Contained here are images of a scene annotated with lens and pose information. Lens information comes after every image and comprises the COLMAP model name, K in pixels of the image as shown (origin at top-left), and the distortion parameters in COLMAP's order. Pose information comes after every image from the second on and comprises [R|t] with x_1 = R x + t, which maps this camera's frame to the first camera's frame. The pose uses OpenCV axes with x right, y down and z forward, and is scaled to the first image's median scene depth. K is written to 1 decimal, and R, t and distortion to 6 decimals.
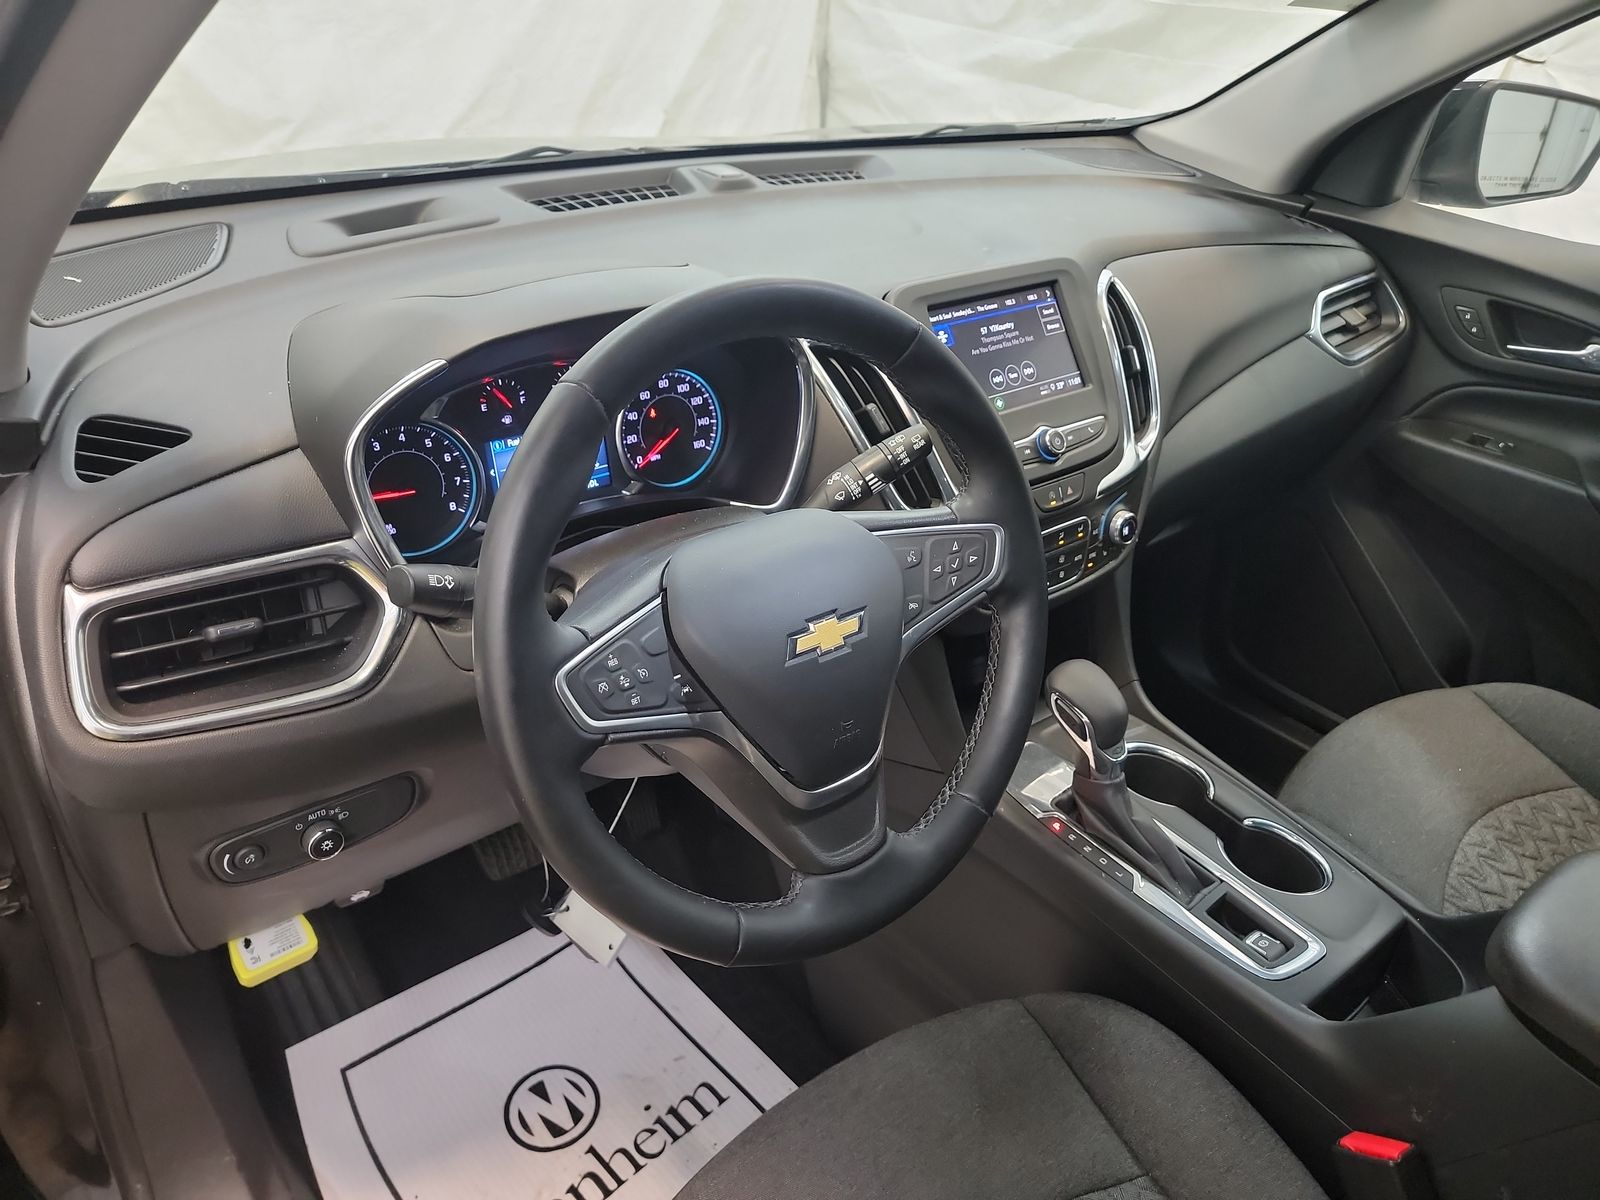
lens RADIAL K [[1099.4, 0, 803.6], [0, 1099.4, 630.0], [0, 0, 1]] dist [0.009316, -0.003060]
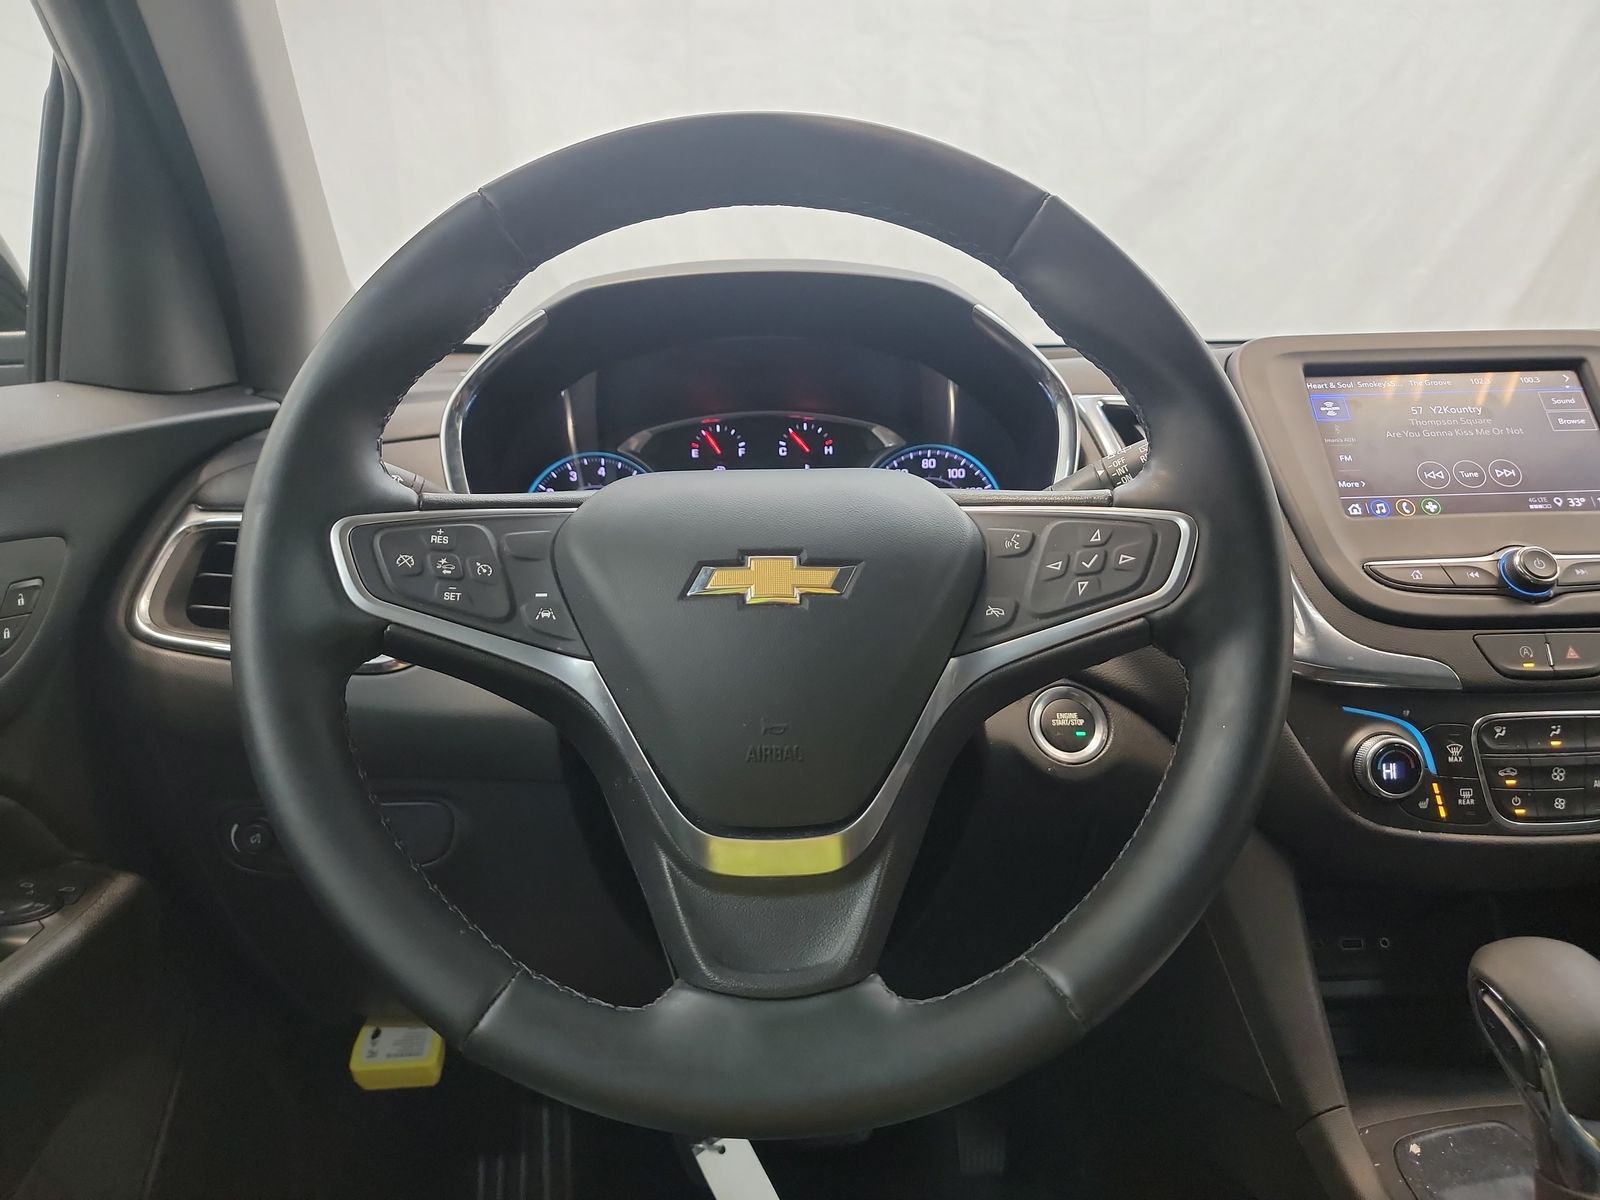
lens RADIAL K [[1116.0, 0, 803.6], [0, 1116.0, 617.0], [0, 0, 1]] dist [0.046707, -0.047414]
pose [[0.807798, 0.044733, -0.587760, 0.289774], [-0.258395, 0.923081, -0.284875, 0.141818], [0.529807, 0.381996, 0.757221, 0.361820]]
